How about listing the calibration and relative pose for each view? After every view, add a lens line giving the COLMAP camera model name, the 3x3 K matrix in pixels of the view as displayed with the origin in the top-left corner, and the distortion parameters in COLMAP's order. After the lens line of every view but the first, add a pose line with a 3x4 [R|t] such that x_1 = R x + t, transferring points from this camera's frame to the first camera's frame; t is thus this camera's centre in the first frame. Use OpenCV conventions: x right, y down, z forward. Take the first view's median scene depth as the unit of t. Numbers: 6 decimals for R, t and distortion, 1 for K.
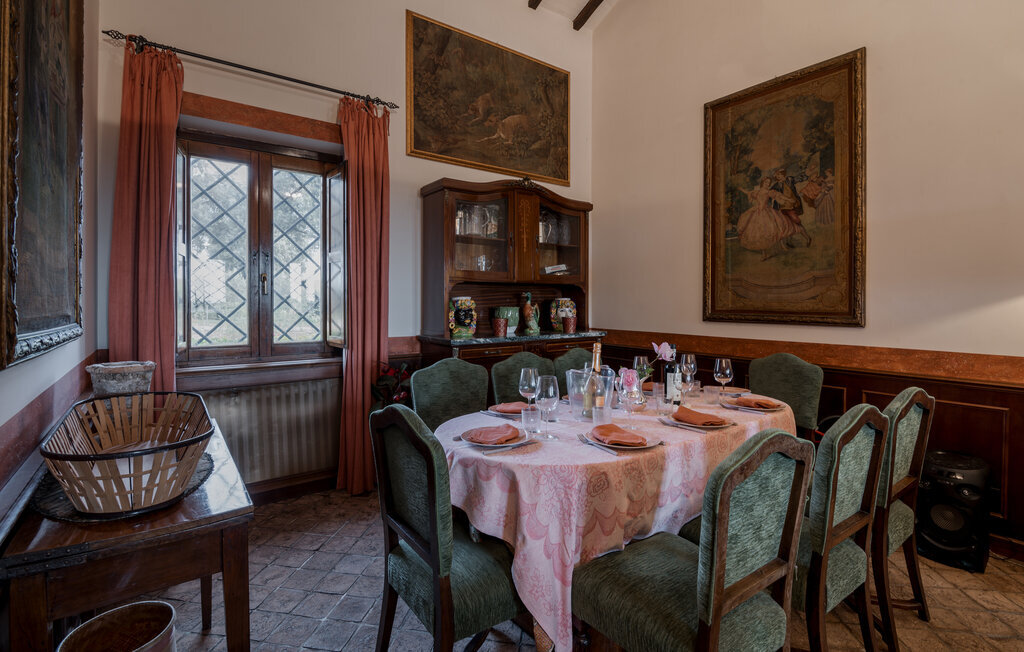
lens RADIAL K [[470.4, 0, 514.2], [0, 470.4, 306.9], [0, 0, 1]] dist [-0.003024, -0.005421]
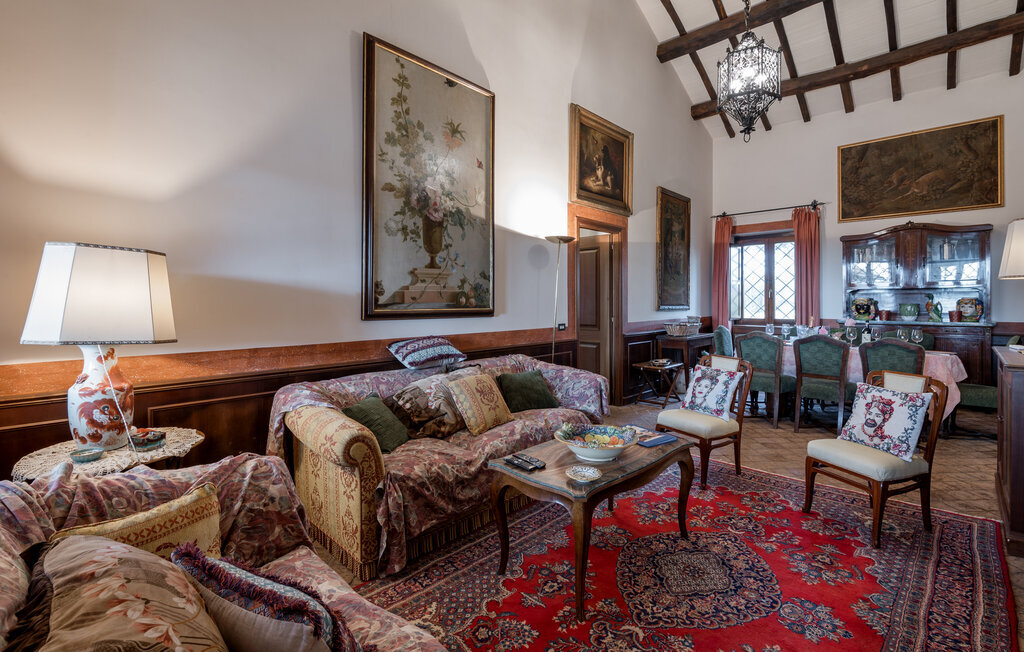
lens RADIAL K [[470.4, 0, 507.6], [0, 470.4, 303.8], [0, 0, 1]] dist [-0.003024, -0.005421]
pose [[0.160531, 0.005781, -0.987014, 1.465809], [-0.010040, 0.999941, 0.004224, 0.009038], [0.986980, 0.009231, 0.160580, -0.632763]]
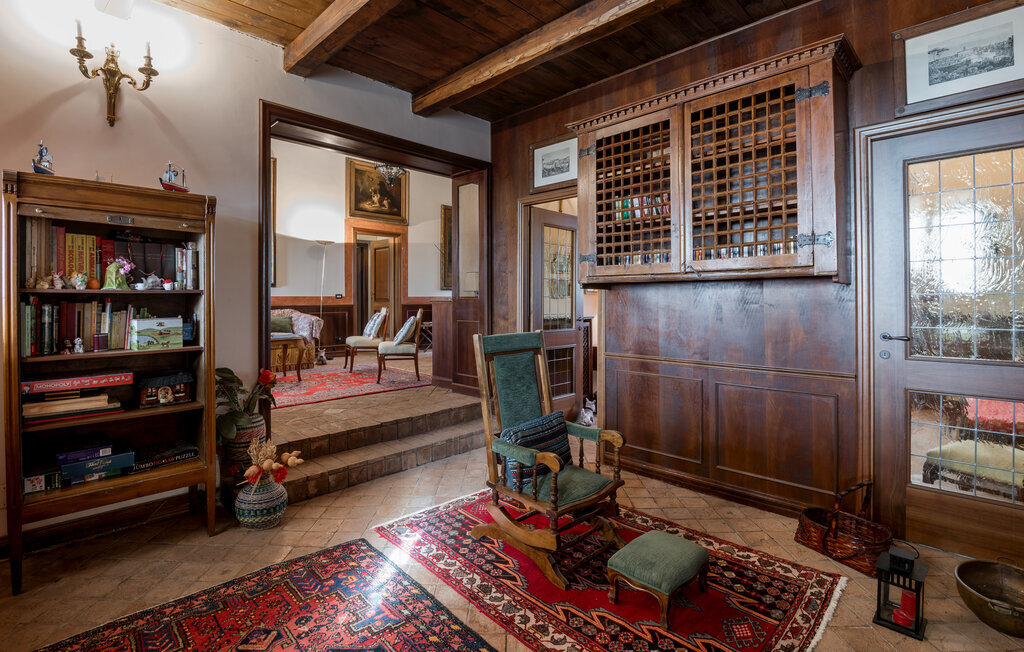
lens RADIAL K [[470.4, 0, 494.0], [0, 470.4, 297.2], [0, 0, 1]] dist [-0.003024, -0.005421]
pose [[0.135433, -0.006855, -0.990763, 2.444001], [-0.016694, 0.999818, -0.009199, 0.095110], [0.990646, 0.017786, 0.135294, 0.198880]]
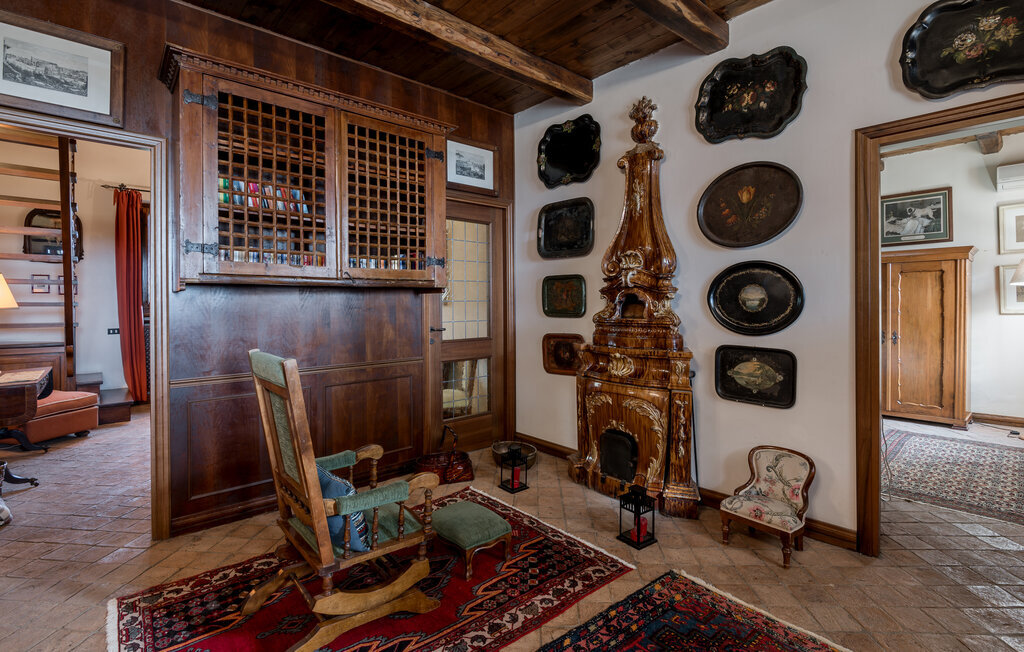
lens RADIAL K [[470.4, 0, 521.3], [0, 470.4, 305.0], [0, 0, 1]] dist [-0.003024, -0.005421]
pose [[0.995921, -0.000115, 0.090234, 1.919110], [0.001111, 0.999939, -0.010981, 0.094218], [-0.090227, 0.011037, 0.995860, -0.209595]]
